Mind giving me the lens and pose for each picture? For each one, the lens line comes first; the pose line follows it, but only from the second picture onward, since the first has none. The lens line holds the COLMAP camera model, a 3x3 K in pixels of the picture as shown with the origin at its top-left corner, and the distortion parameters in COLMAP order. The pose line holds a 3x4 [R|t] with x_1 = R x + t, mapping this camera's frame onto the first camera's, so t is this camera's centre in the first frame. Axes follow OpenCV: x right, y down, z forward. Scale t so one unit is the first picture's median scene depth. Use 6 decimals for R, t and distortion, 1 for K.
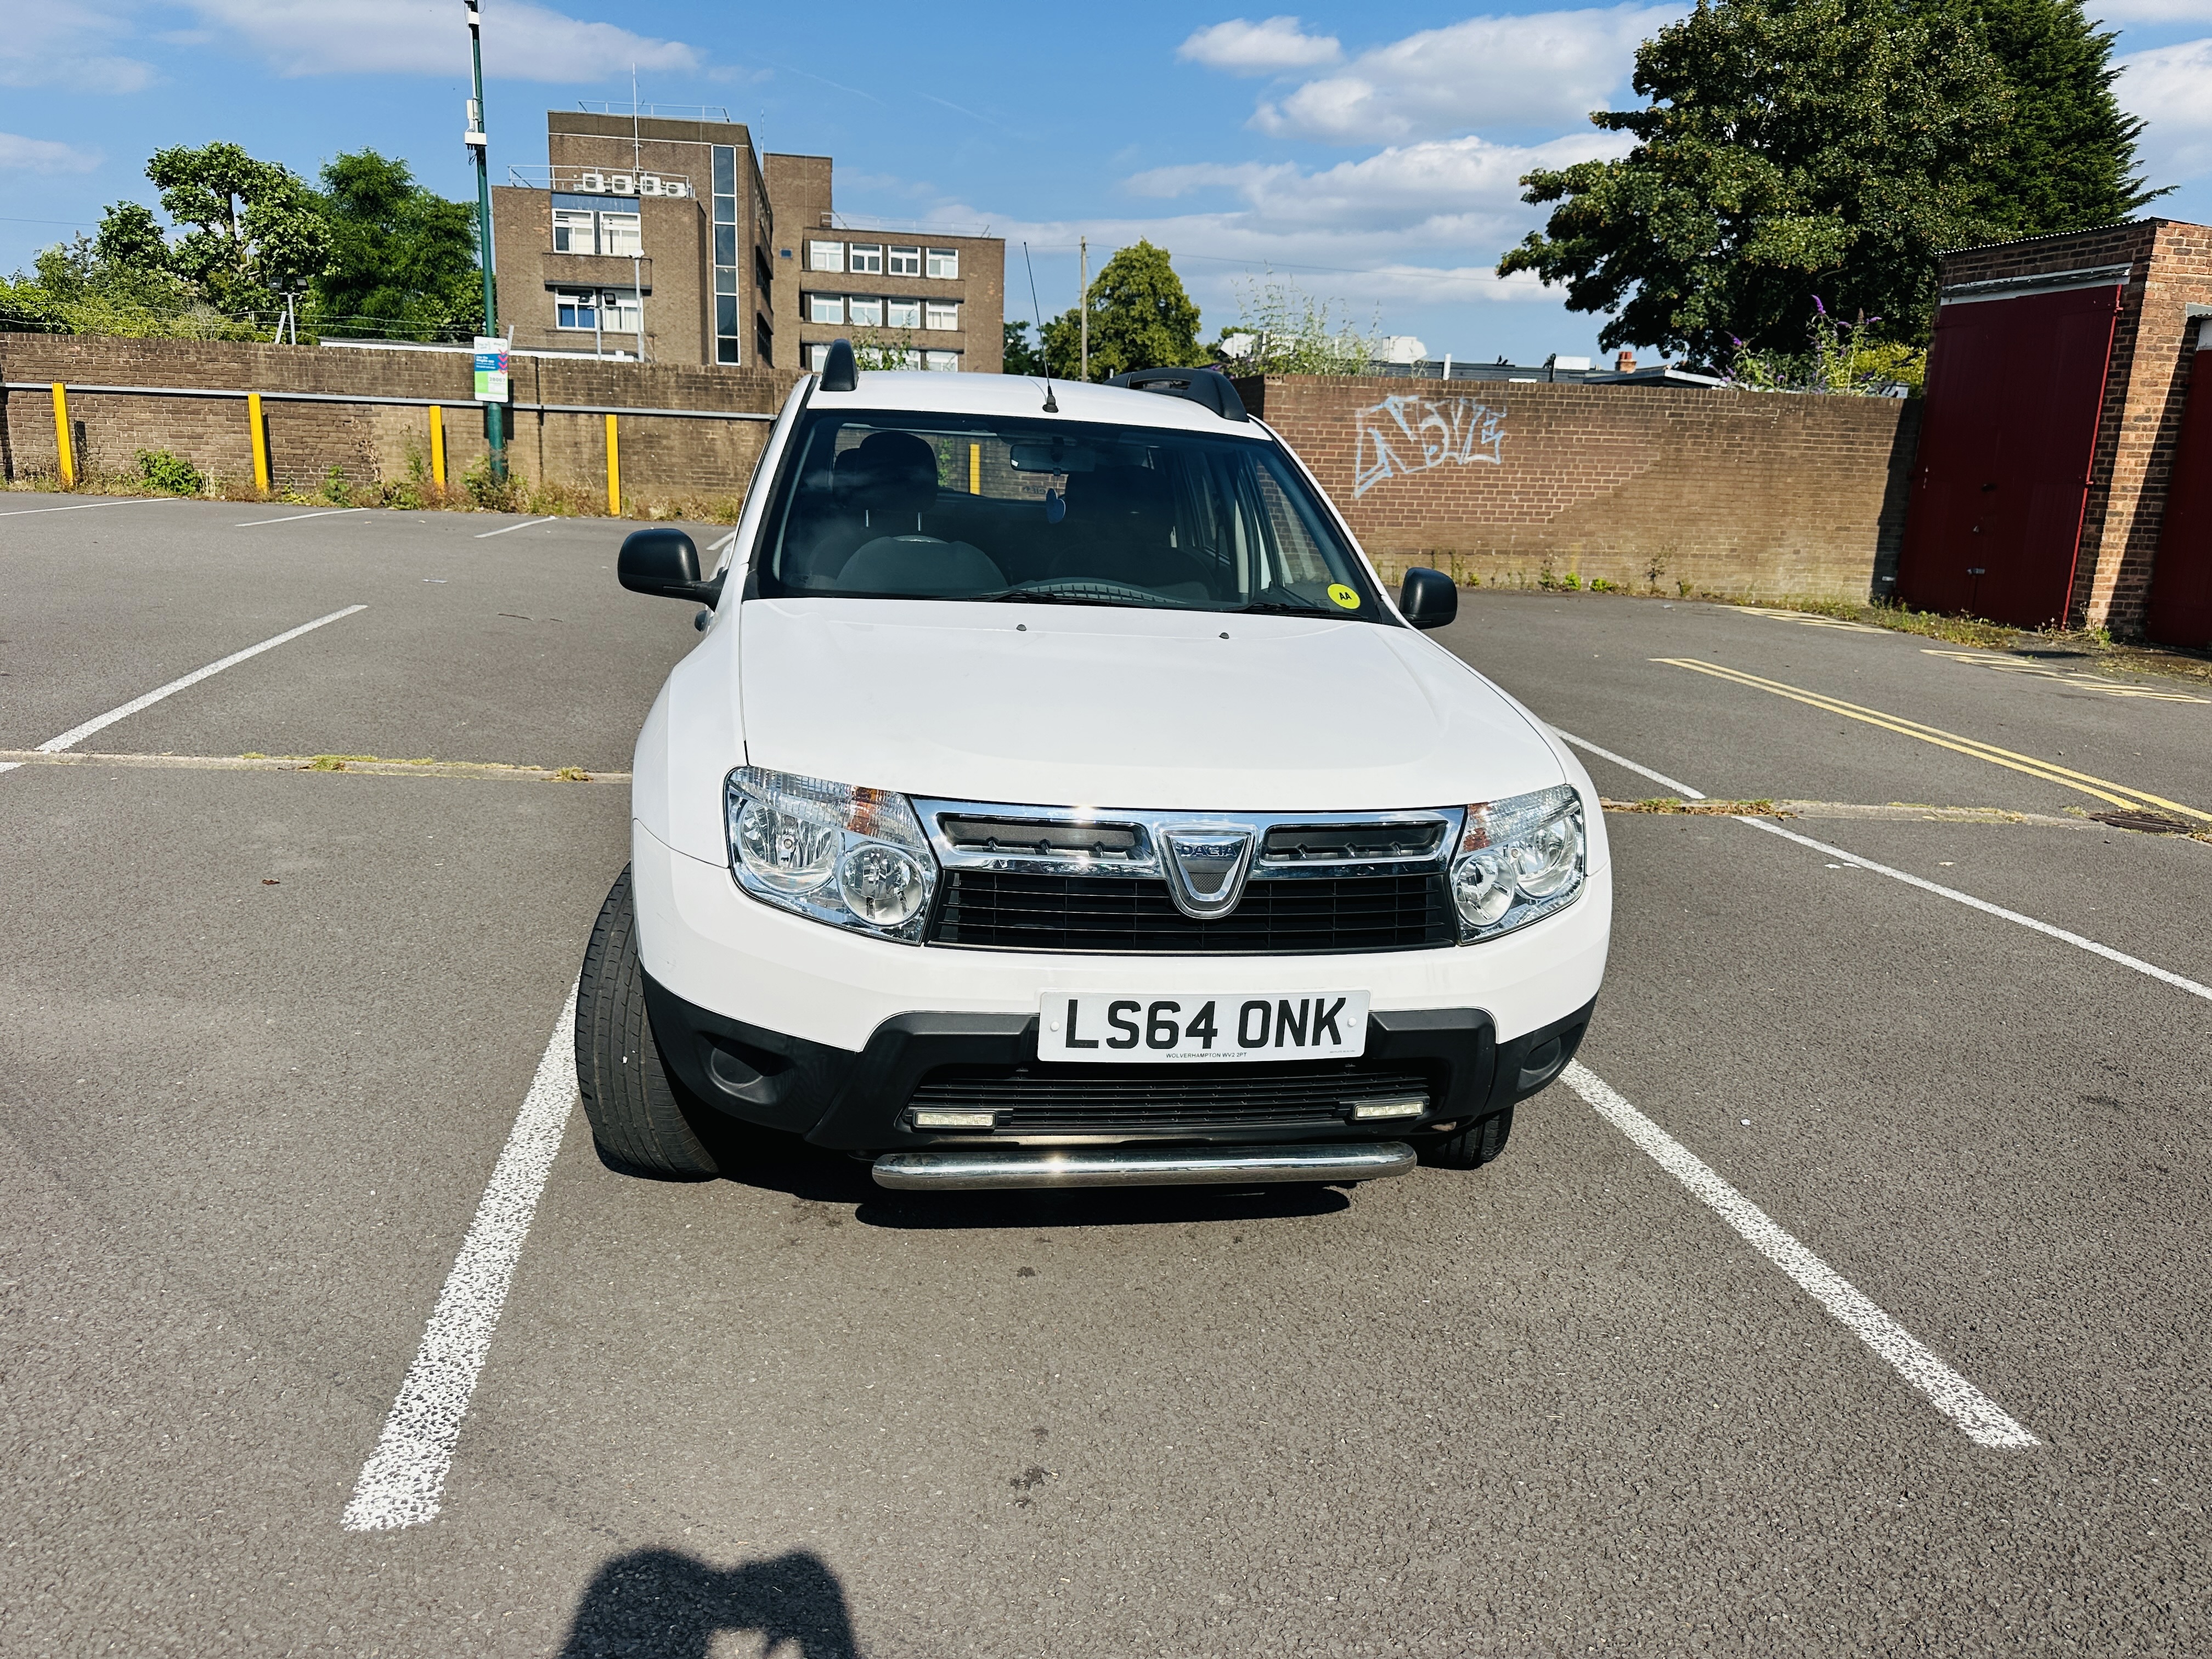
lens RADIAL K [[1563.3, 0, 1115.4], [0, 1563.3, 827.8], [0, 0, 1]] dist [0.031047, -0.038527]
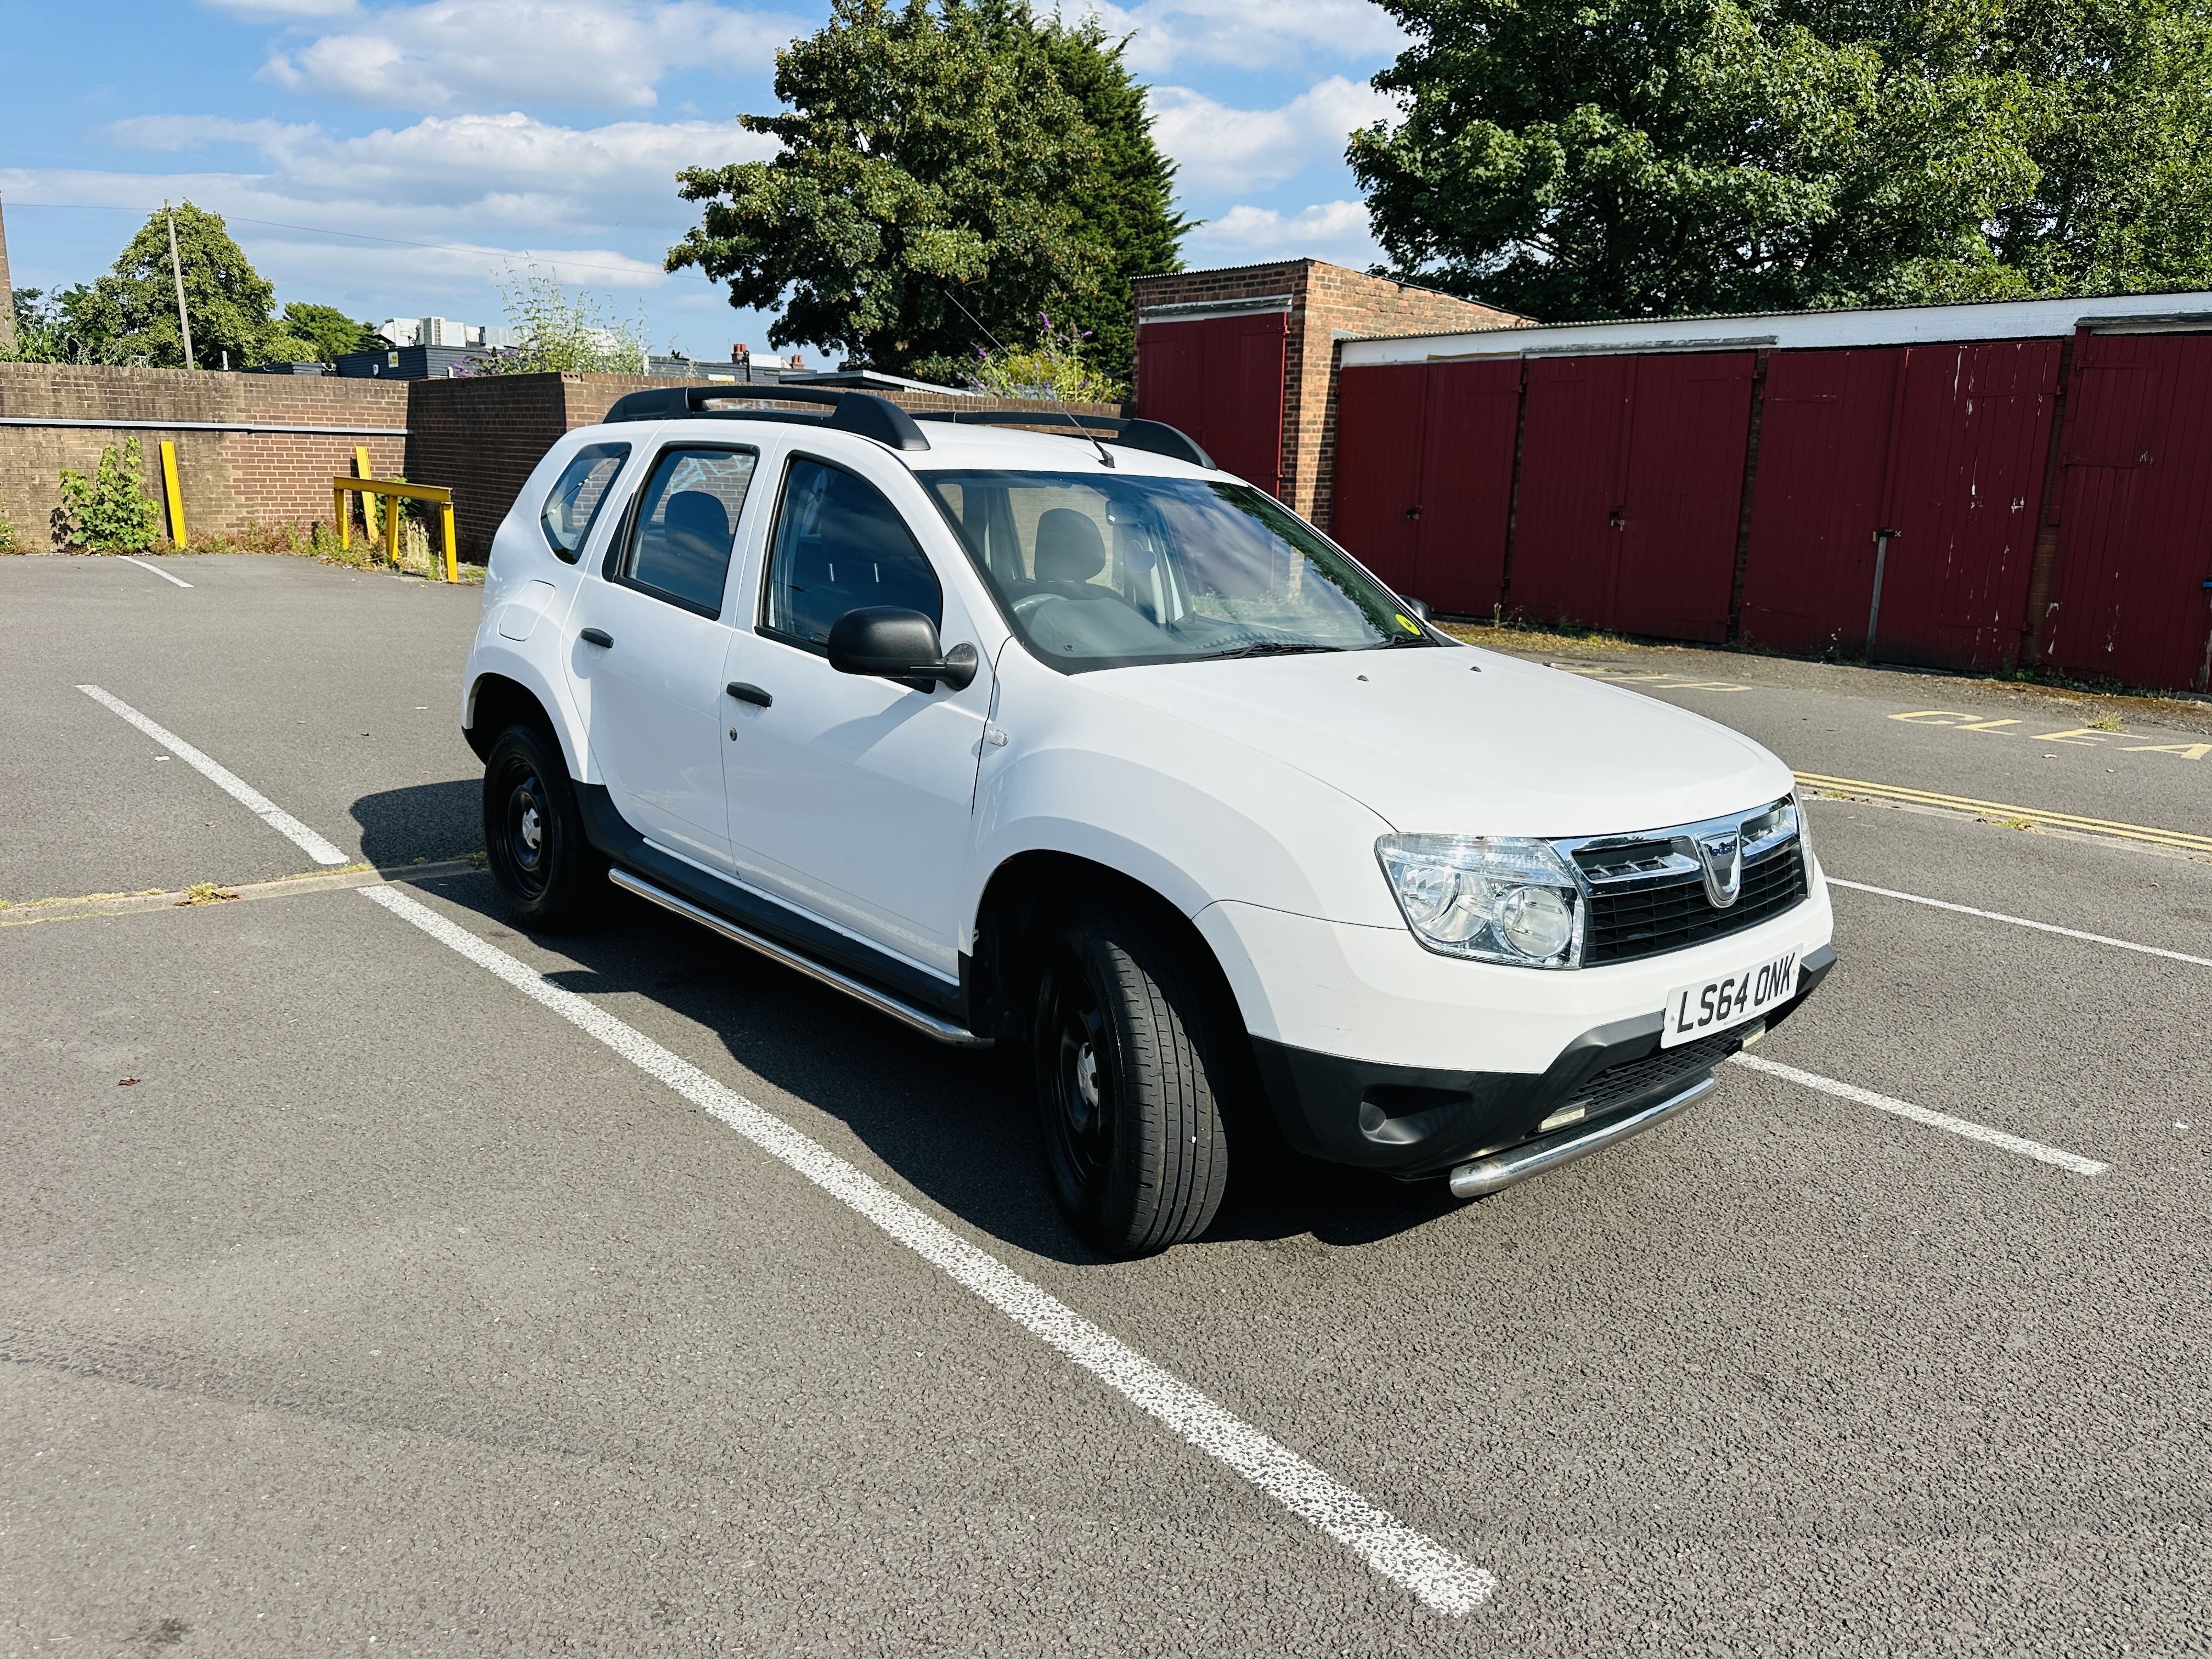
lens RADIAL K [[1587.7, 0, 1113.4], [0, 1587.7, 824.0], [0, 0, 1]] dist [-0.004881, -0.031447]
pose [[0.855931, -0.127679, 0.501079, -0.063588], [0.126711, 0.991281, 0.036141, -0.007395], [-0.501325, 0.032558, 0.864646, 0.011172]]
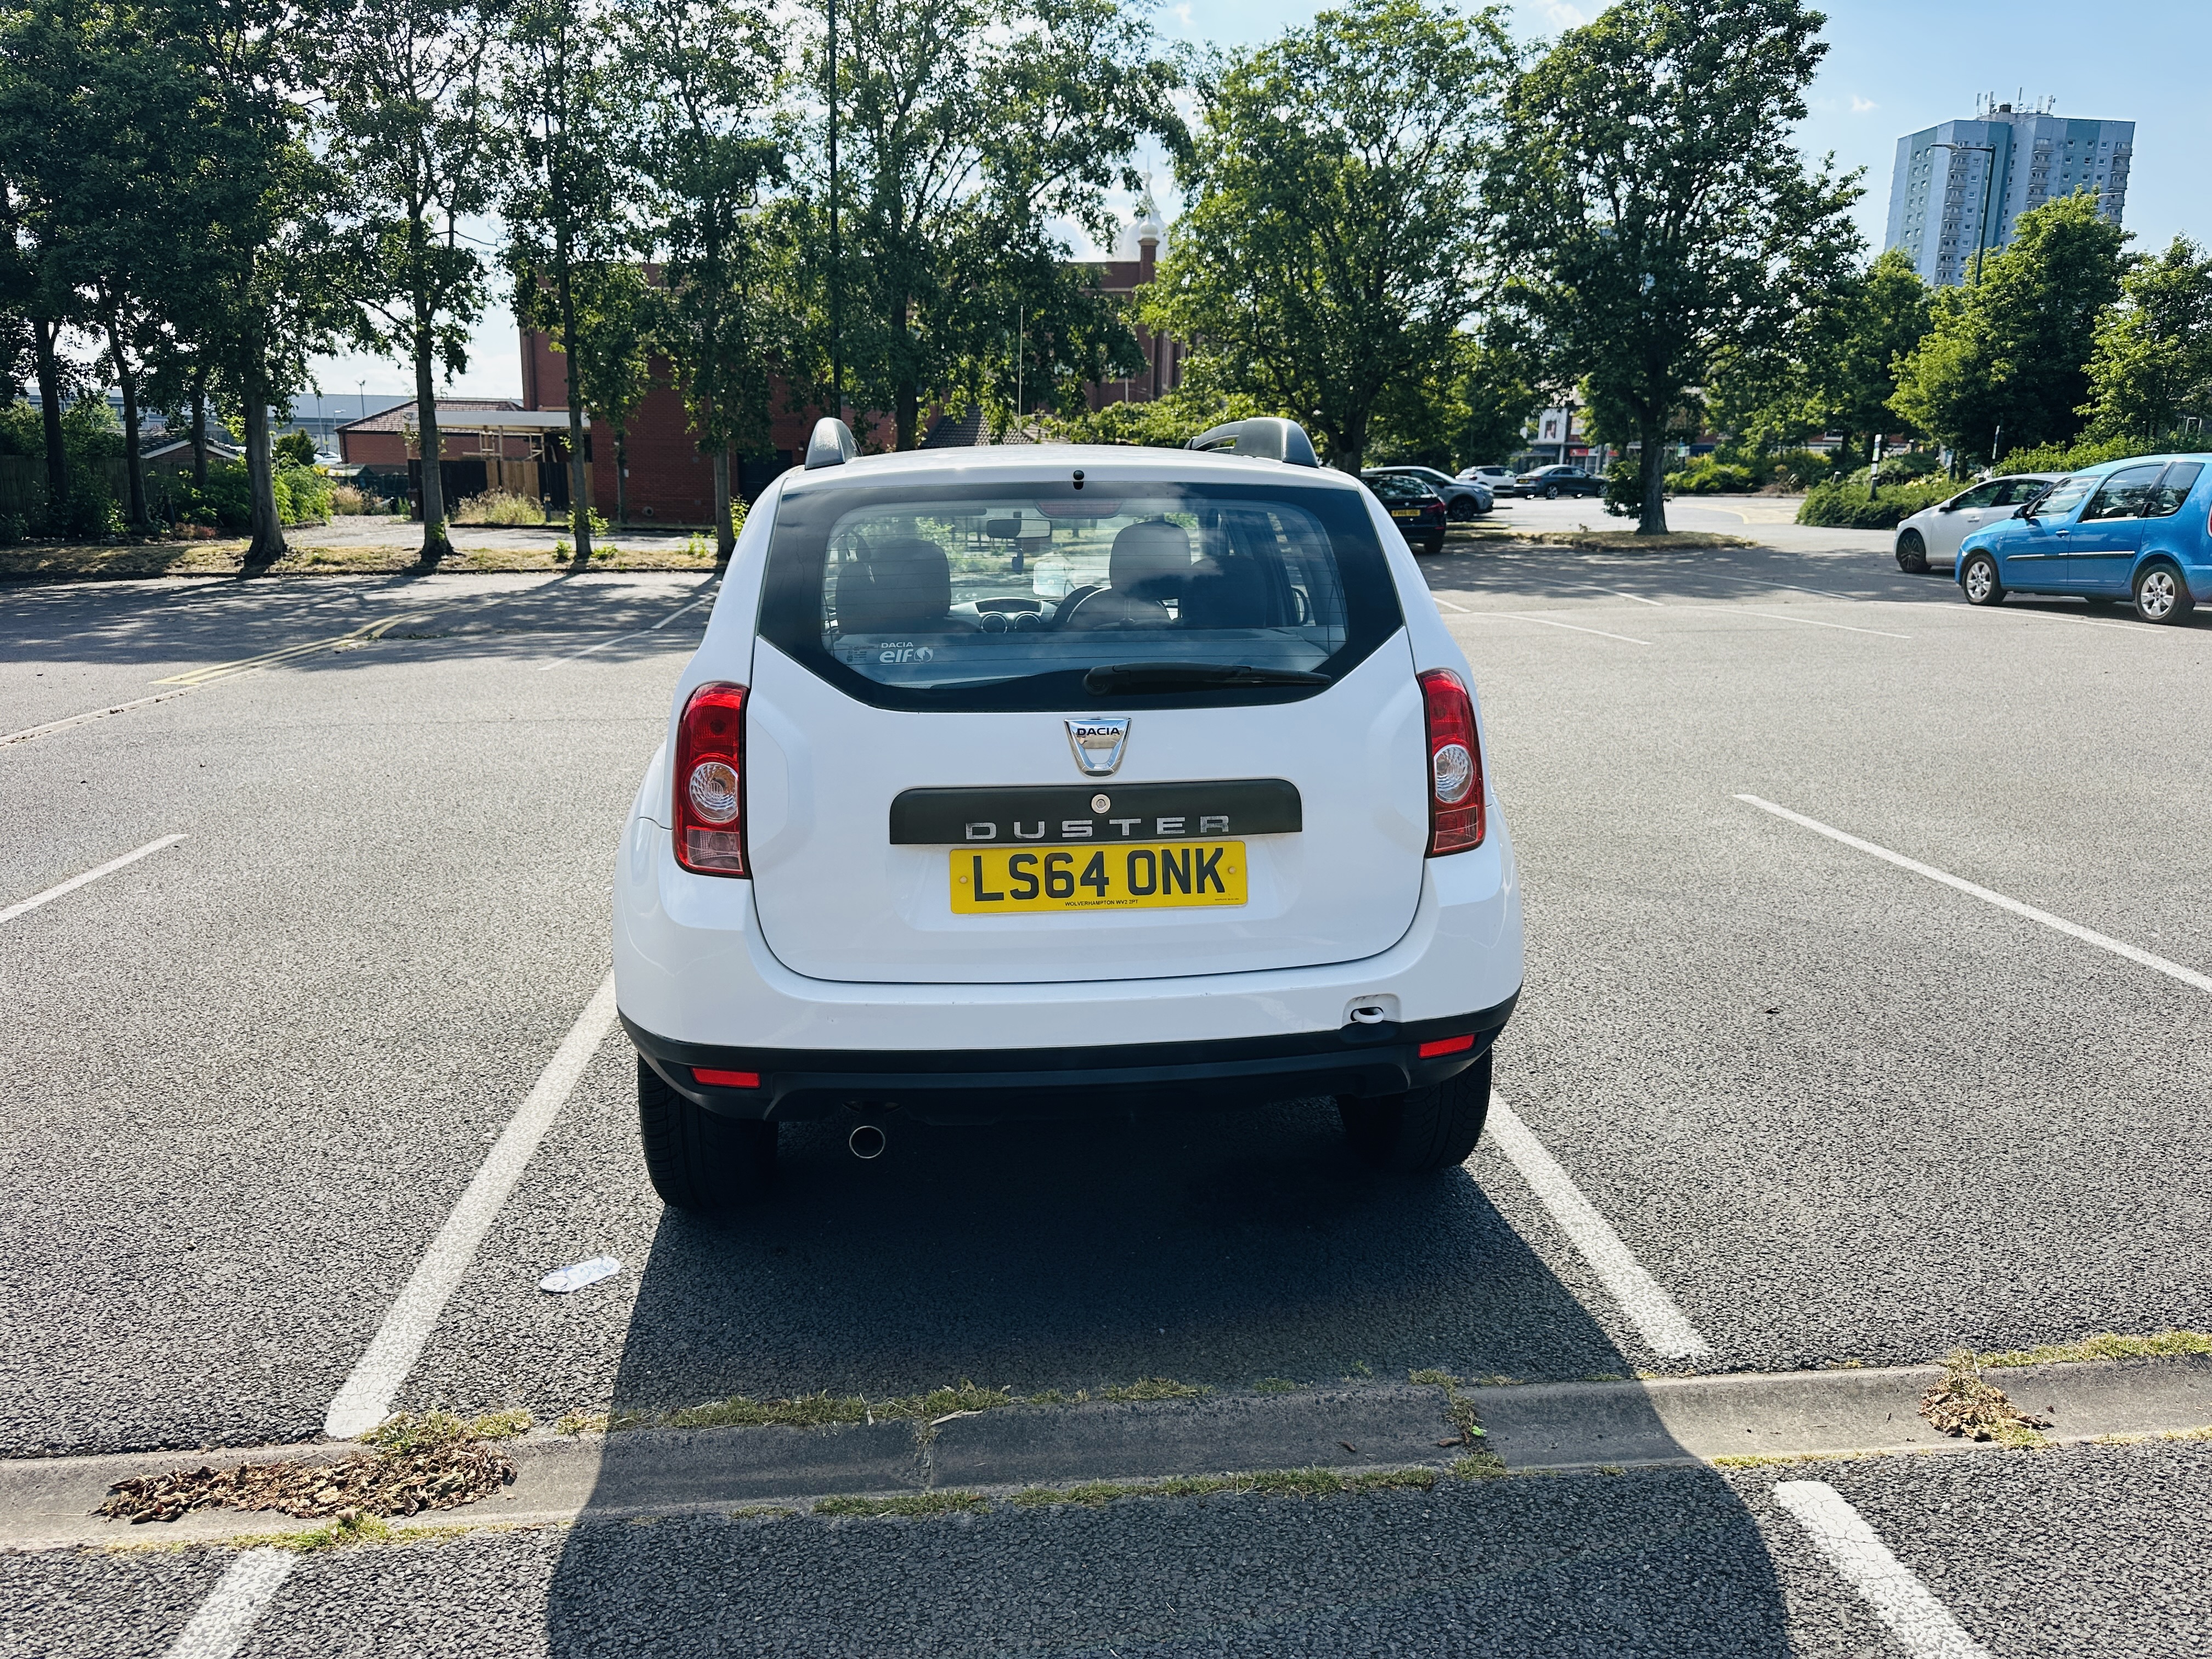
lens RADIAL K [[1556.8, 0, 1089.5], [0, 1556.8, 829.3], [0, 0, 1]] dist [0.040943, -0.038308]
pose [[-0.995423, -0.070774, 0.064214, -0.011806], [-0.035130, 0.895909, 0.442846, -0.076253], [-0.088872, 0.438564, -0.894295, 0.298332]]
